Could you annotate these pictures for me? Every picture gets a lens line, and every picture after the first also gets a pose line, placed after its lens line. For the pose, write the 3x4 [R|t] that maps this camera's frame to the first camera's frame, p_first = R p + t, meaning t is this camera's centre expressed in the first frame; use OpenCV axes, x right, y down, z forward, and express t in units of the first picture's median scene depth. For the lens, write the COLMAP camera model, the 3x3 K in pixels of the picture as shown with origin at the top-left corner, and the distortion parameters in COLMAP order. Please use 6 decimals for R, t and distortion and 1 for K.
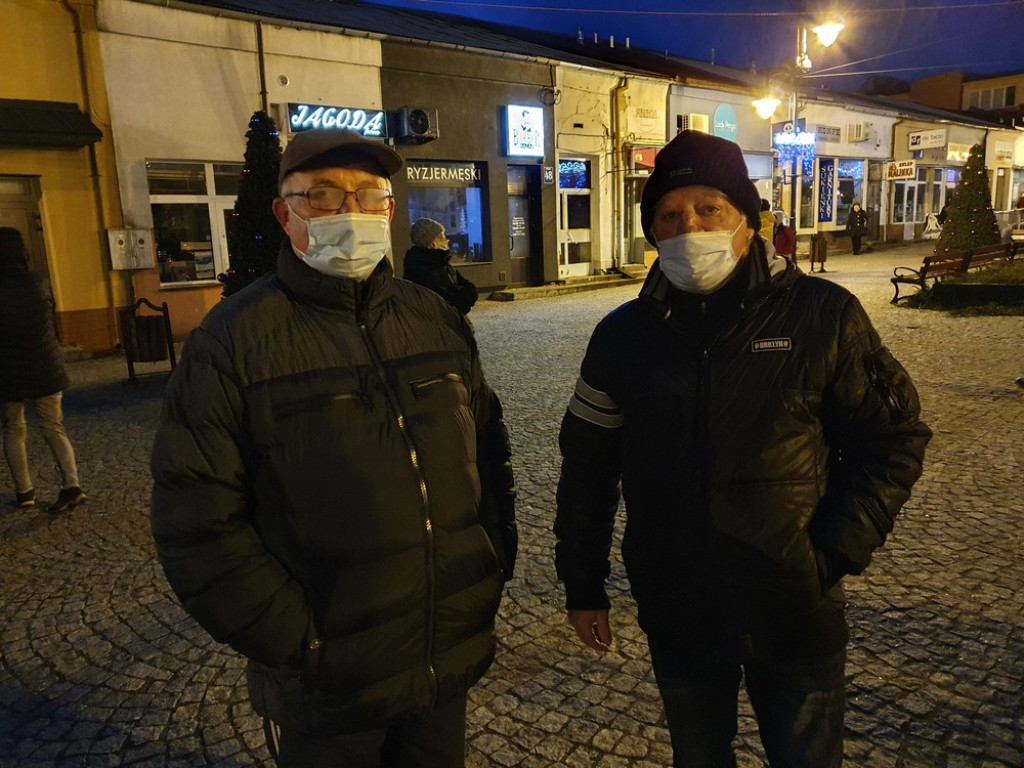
lens RADIAL K [[785.7, 0, 489.8], [0, 785.7, 390.0], [0, 0, 1]] dist [0.015884, -0.010589]
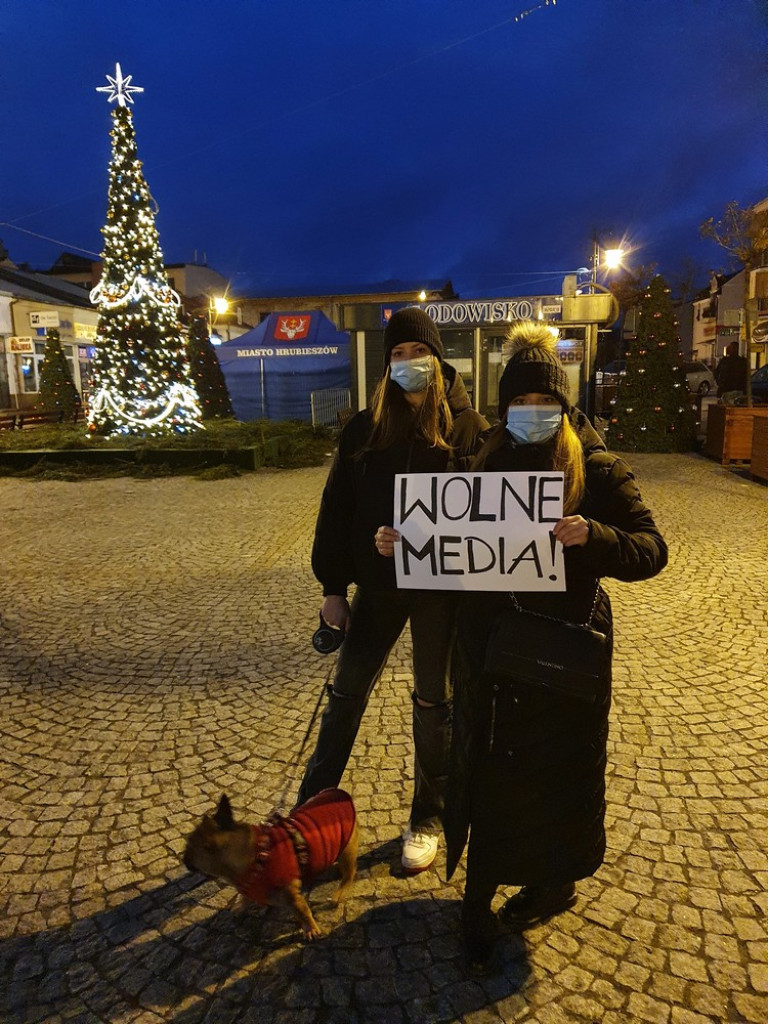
lens RADIAL K [[785.7, 0, 384.0], [0, 785.7, 512.0], [0, 0, 1]] dist [0.015884, -0.010589]
pose [[0.728302, -0.092458, 0.678990, 0.183998], [0.127661, 0.991816, -0.001877, 0.026642], [-0.673260, 0.088047, 0.734145, -0.182793]]
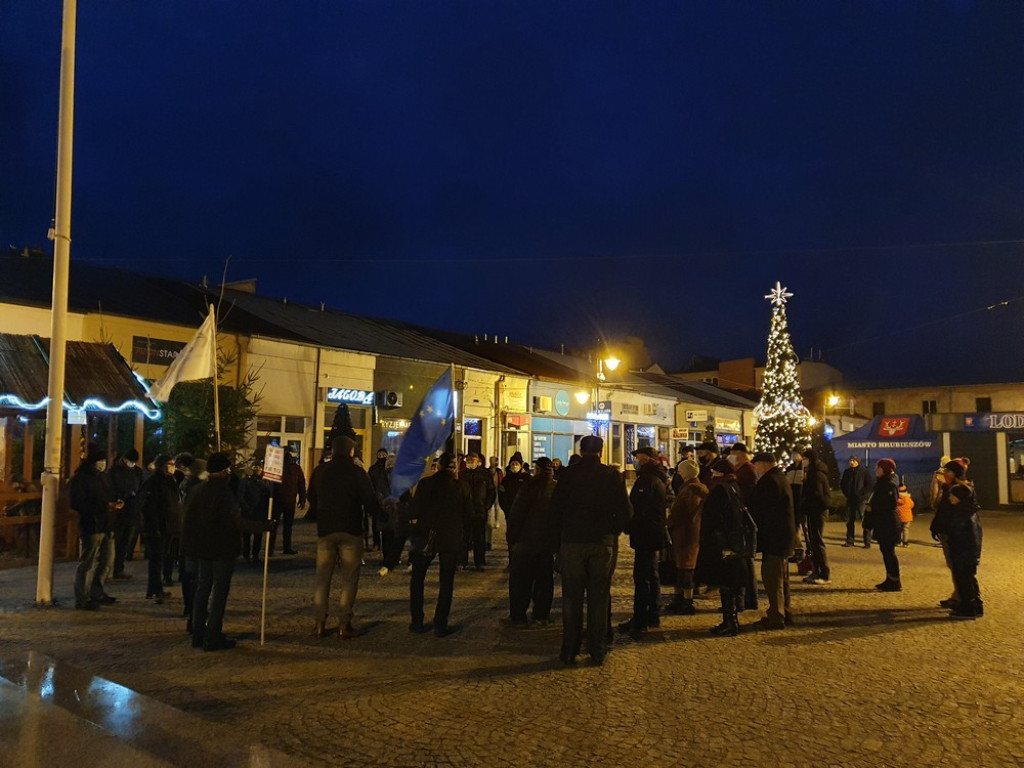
lens RADIAL K [[785.7, 0, 489.8], [0, 785.7, 390.0], [0, 0, 1]] dist [0.015884, -0.010589]
pose [[0.987608, 0.067594, 0.141641, -0.098418], [-0.024780, 0.958339, -0.284556, 0.124716], [-0.154975, 0.277520, 0.948138, -0.615609]]
